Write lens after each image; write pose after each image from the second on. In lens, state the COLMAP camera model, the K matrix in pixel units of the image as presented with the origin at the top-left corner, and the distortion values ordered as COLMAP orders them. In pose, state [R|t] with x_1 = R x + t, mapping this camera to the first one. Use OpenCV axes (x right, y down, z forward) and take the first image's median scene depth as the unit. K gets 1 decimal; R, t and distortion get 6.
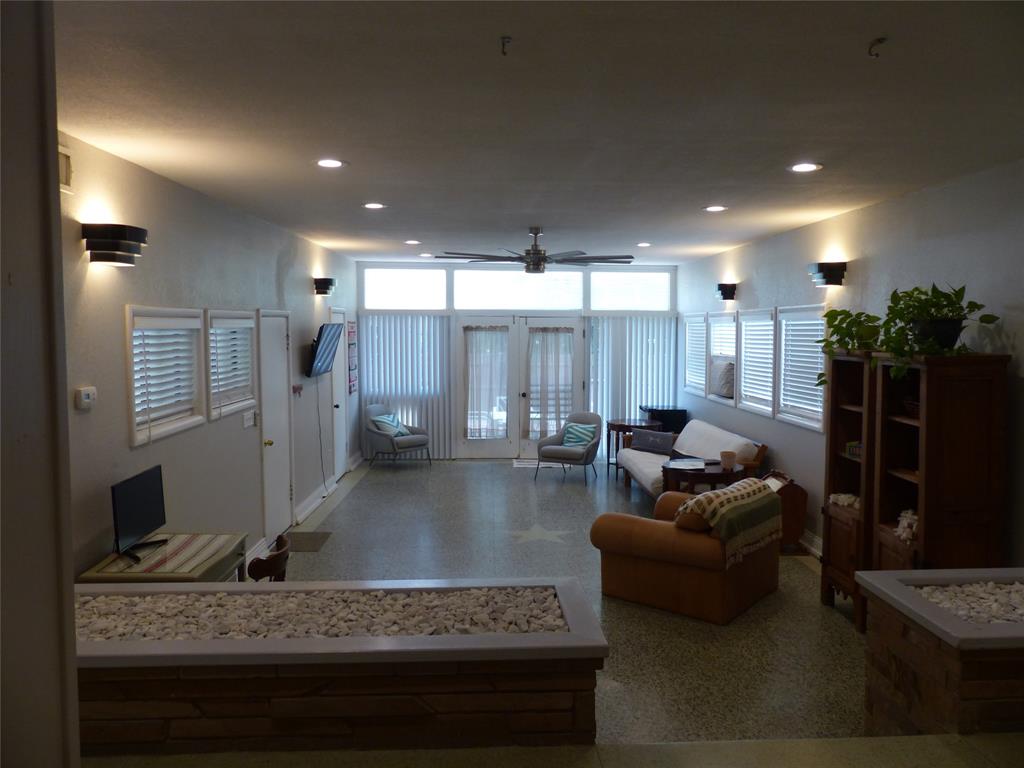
lens RADIAL K [[740.4, 0, 516.7], [0, 740.4, 374.9], [0, 0, 1]] dist [-0.044016, 0.000091]
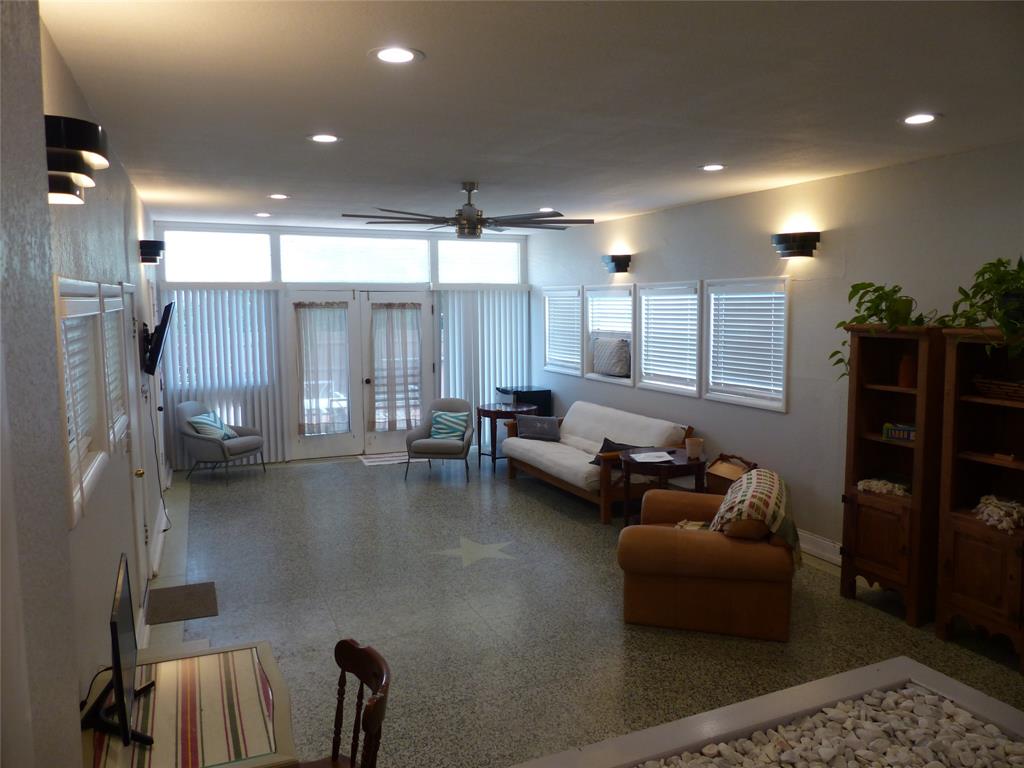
lens RADIAL K [[752.1, 0, 512.5], [0, 752.1, 363.3], [0, 0, 1]] dist [-0.025511, -0.001078]
pose [[0.938112, -0.035676, 0.344489, -0.151795], [0.029344, 0.999291, 0.023580, -0.011103], [-0.345086, -0.012012, 0.938494, 0.131076]]
